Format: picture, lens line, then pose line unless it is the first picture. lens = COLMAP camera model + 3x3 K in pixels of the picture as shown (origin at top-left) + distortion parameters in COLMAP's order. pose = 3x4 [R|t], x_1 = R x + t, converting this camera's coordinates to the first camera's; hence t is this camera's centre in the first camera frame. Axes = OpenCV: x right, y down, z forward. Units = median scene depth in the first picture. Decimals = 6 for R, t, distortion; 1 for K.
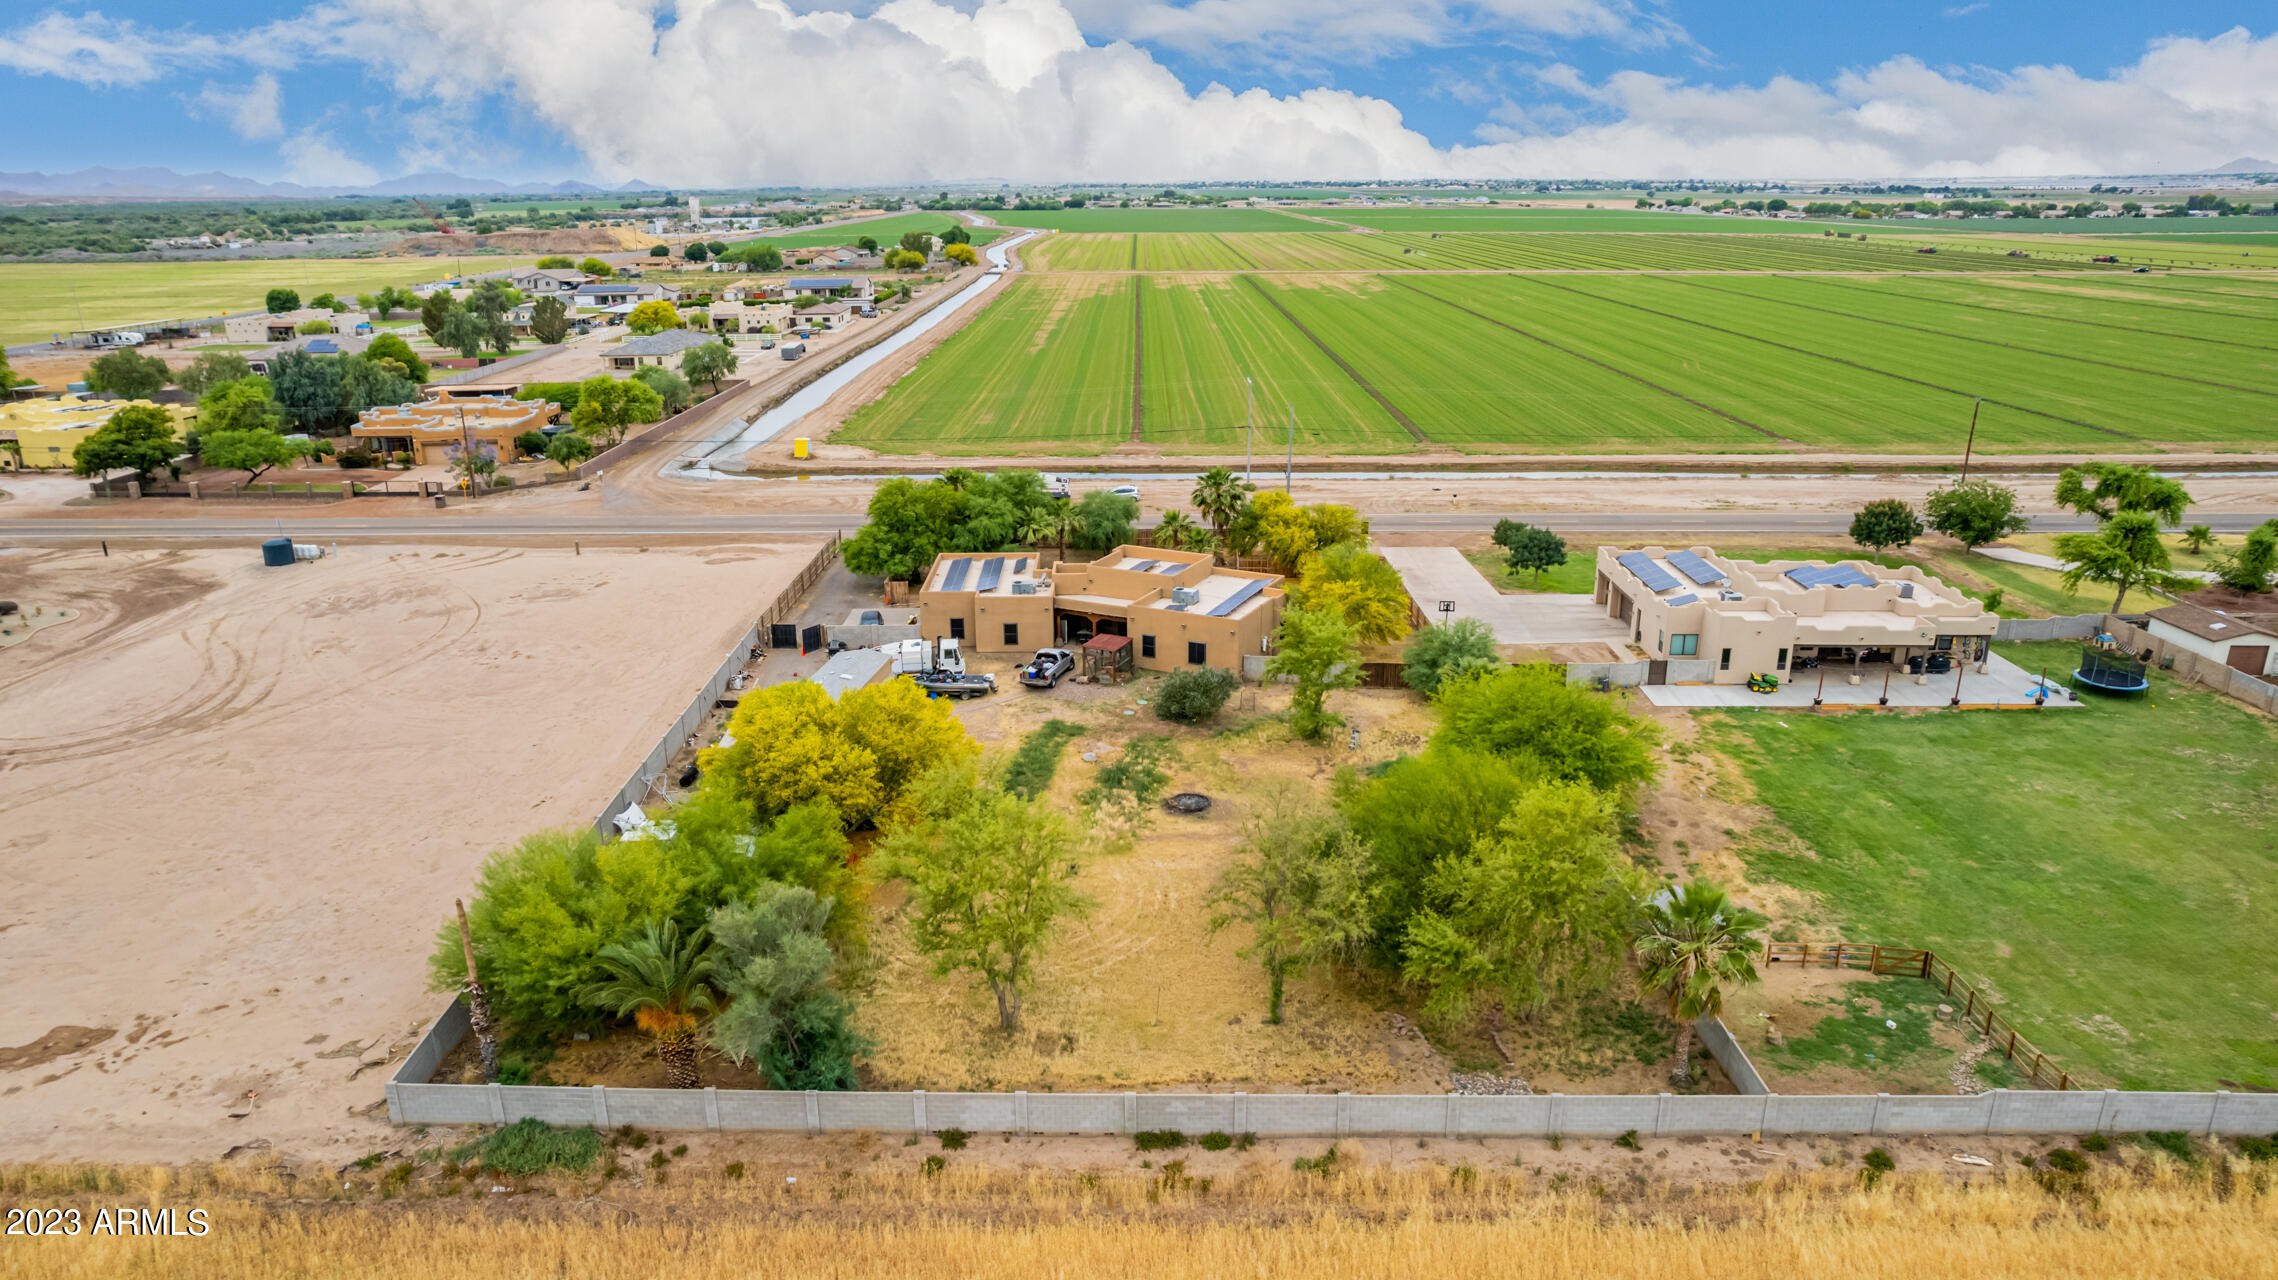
lens RADIAL K [[1456.8, 0, 1135.4], [0, 1456.8, 652.1], [0, 0, 1]] dist [-0.073947, 0.066968]
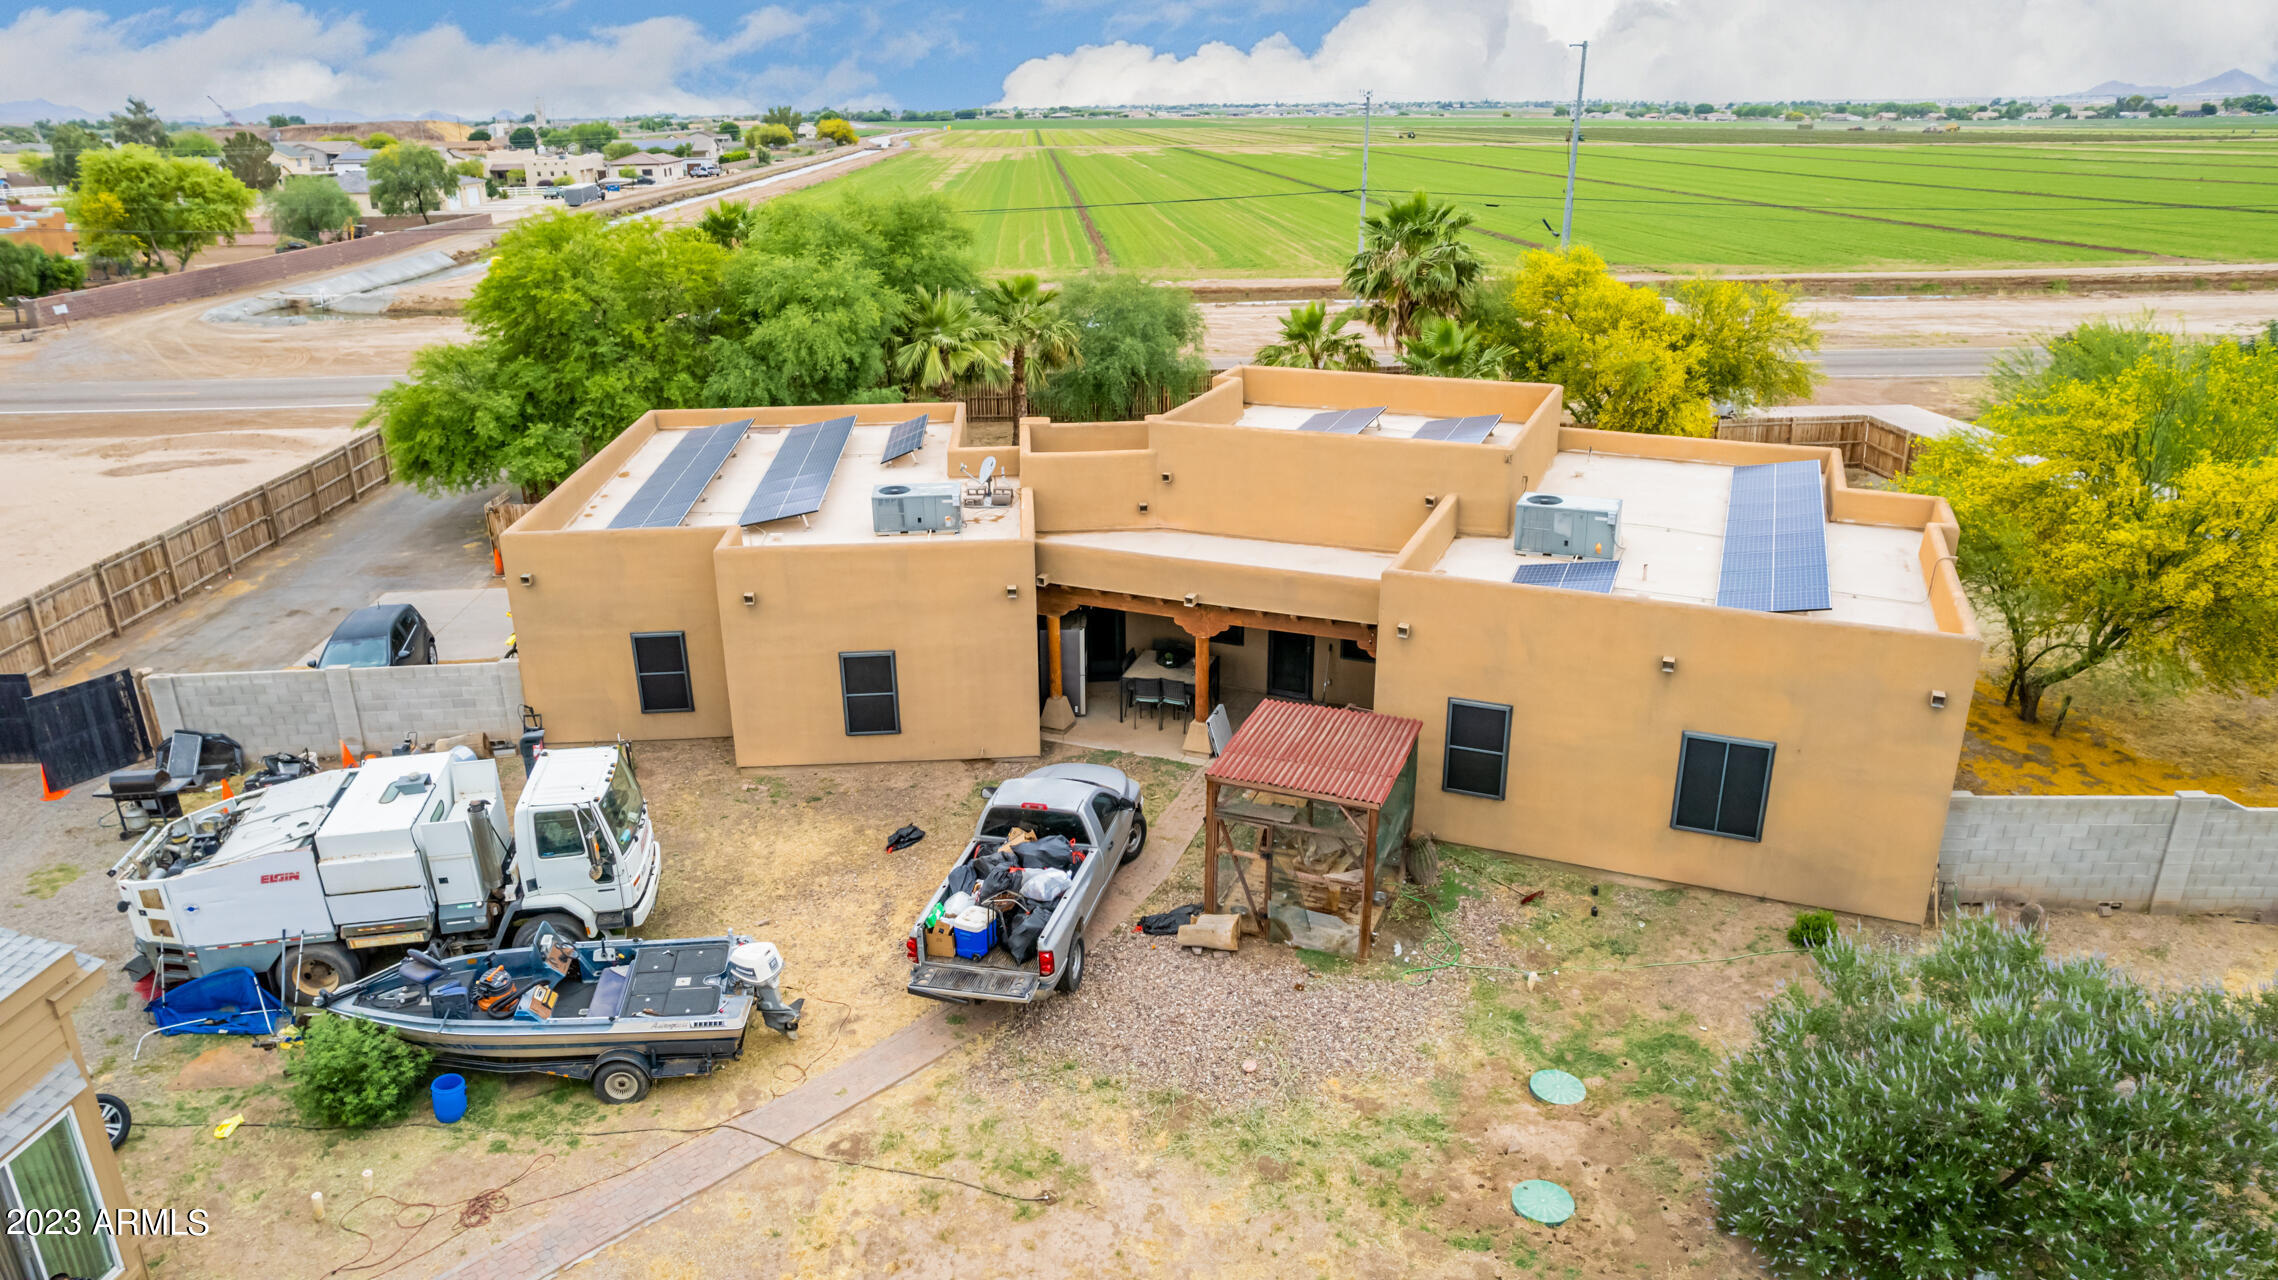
lens RADIAL K [[1460.9, 0, 1134.9], [0, 1460.9, 650.1], [0, 0, 1]] dist [-0.083163, 0.077043]
pose [[0.997489, -0.027792, 0.065138, -0.056250], [0.024976, 0.998735, 0.043645, -0.029824], [-0.066269, -0.041909, 0.996921, 0.747278]]
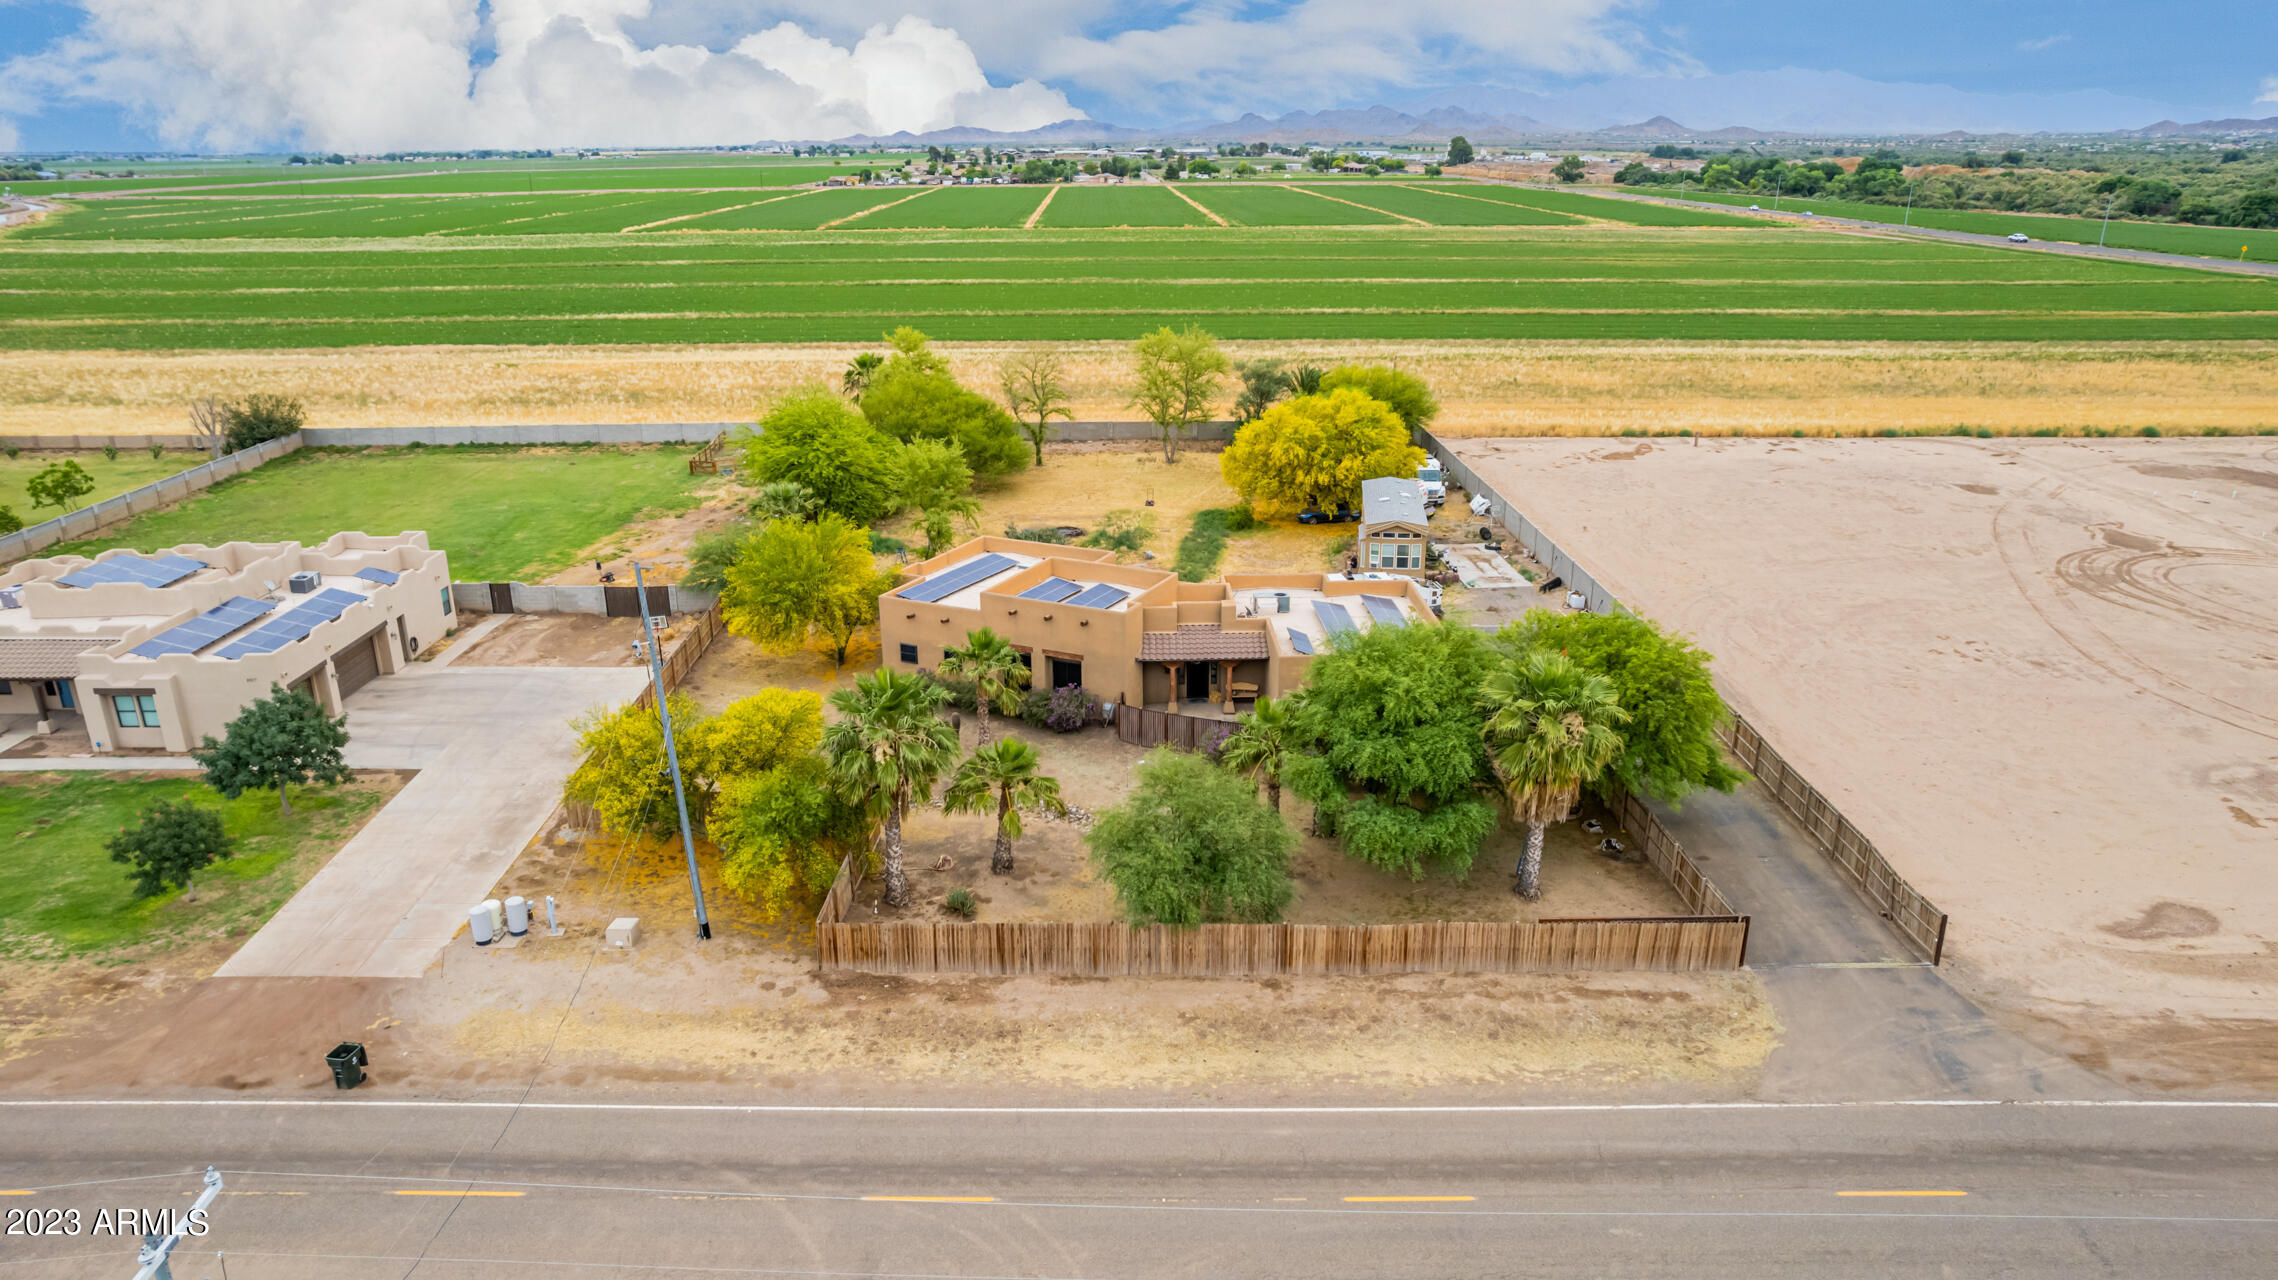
lens RADIAL K [[1456.8, 0, 1135.4], [0, 1456.8, 652.1], [0, 0, 1]] dist [-0.073947, 0.066968]
pose [[-0.999765, 0.018343, -0.011548, -0.006110], [0.007423, 0.790297, 0.612680, -0.449190], [0.020365, 0.612450, -0.790247, 1.584444]]
